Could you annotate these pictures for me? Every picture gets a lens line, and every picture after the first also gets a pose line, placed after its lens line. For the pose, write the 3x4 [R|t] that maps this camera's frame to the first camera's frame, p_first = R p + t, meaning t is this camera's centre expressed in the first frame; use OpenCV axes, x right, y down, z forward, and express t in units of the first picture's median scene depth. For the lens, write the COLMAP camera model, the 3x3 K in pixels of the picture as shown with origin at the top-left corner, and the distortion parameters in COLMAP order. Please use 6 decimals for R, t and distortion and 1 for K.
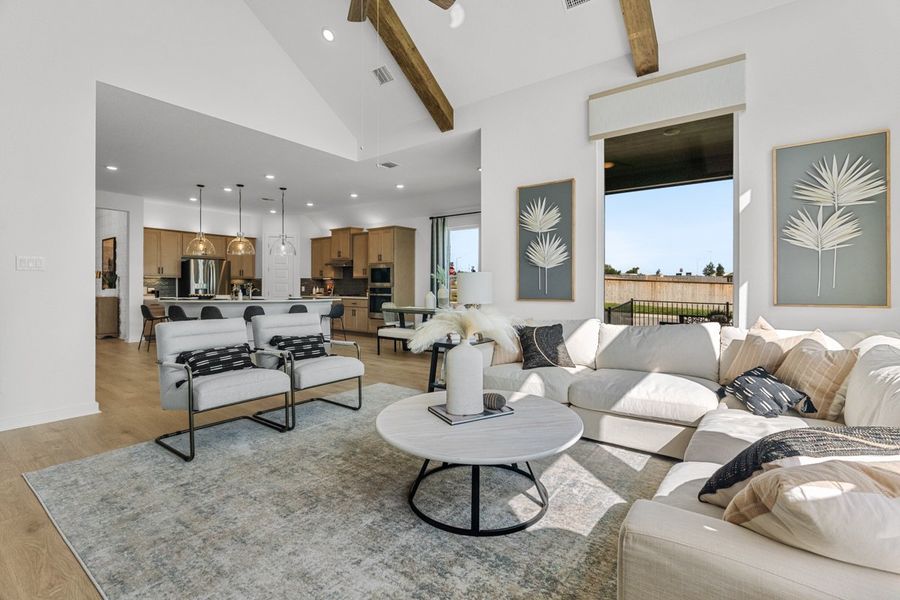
lens RADIAL K [[408.2, 0, 452.3], [0, 408.2, 281.9], [0, 0, 1]] dist [-0.010137, 0.003086]
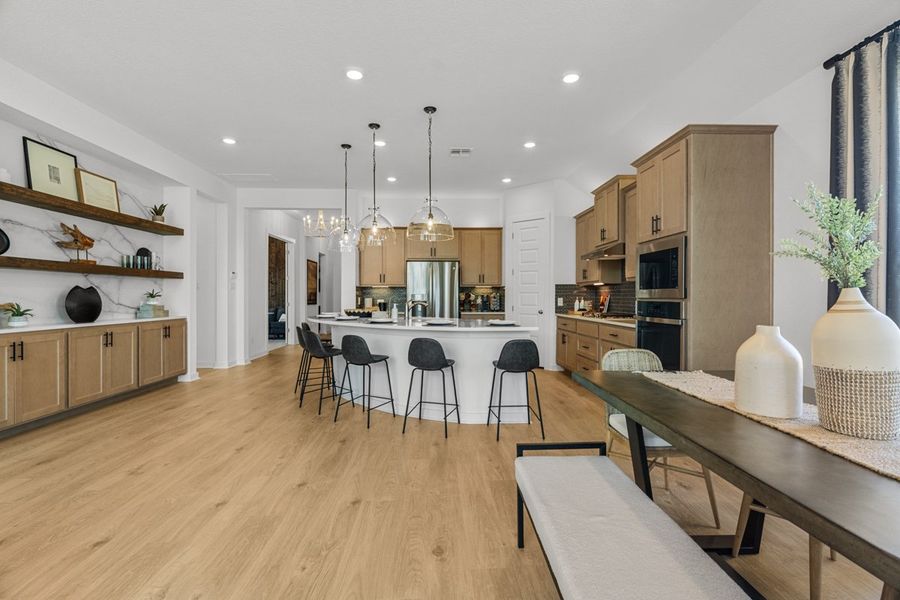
lens RADIAL K [[408.2, 0, 447.7], [0, 408.2, 299.2], [0, 0, 1]] dist [-0.010137, 0.003086]
pose [[0.612514, 0.006136, -0.790436, 0.007017], [0.008282, 0.999865, 0.014179, 0.003686], [0.790416, -0.015232, 0.612381, 0.585665]]
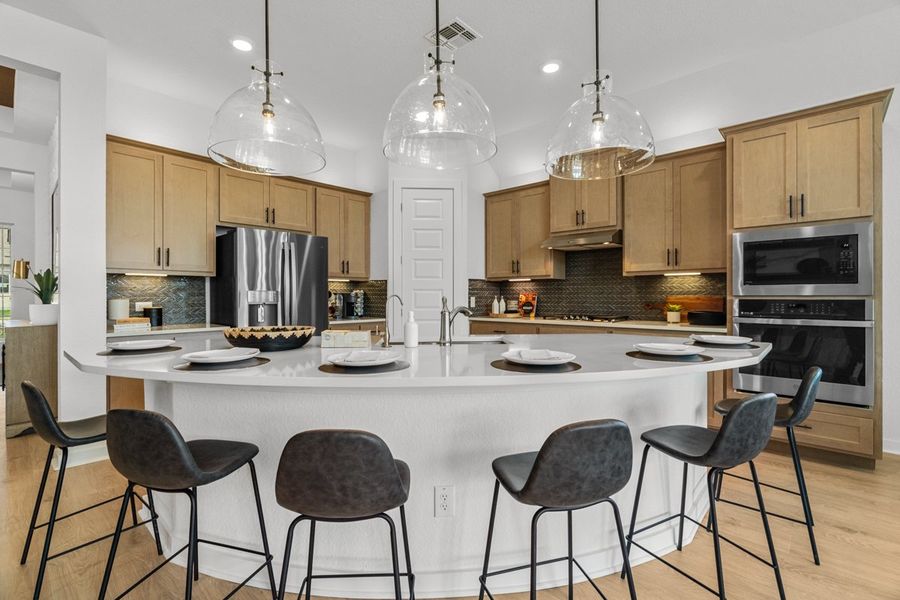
lens RADIAL K [[408.2, 0, 447.8], [0, 408.2, 297.8], [0, 0, 1]] dist [-0.010137, 0.003086]
pose [[0.993194, -0.001403, -0.116465, -0.395839], [0.003282, 0.999867, 0.015945, 0.005574], [0.116428, -0.016219, 0.993067, 0.632412]]
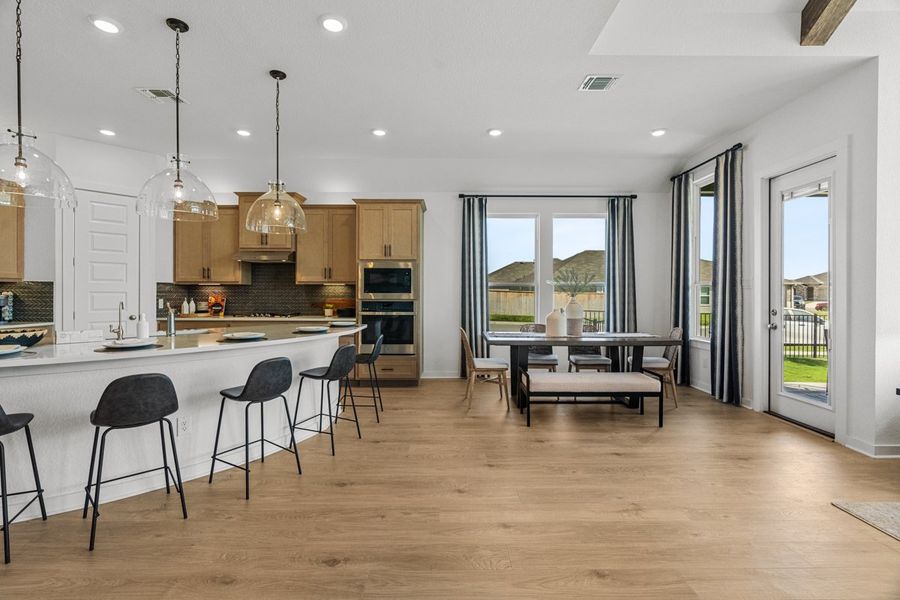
lens RADIAL K [[408.2, 0, 449.1], [0, 408.2, 294.2], [0, 0, 1]] dist [-0.010137, 0.003086]
pose [[0.807251, 0.000320, 0.590208, -0.435774], [-0.009408, 0.999880, 0.012326, -0.004757], [-0.590133, -0.015503, 0.807157, 0.458729]]
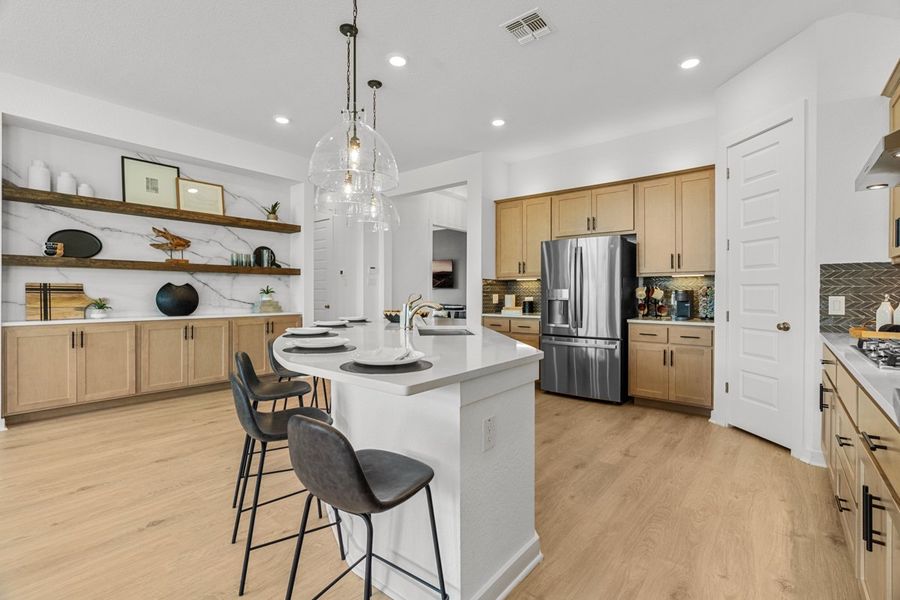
lens RADIAL K [[408.2, 0, 449.8], [0, 408.2, 294.1], [0, 0, 1]] dist [-0.010137, 0.003086]
pose [[-0.061058, 0.002517, -0.998131, -0.118286], [0.010190, 0.999946, 0.001898, 0.008174], [0.998082, -0.010055, -0.061081, 0.904683]]
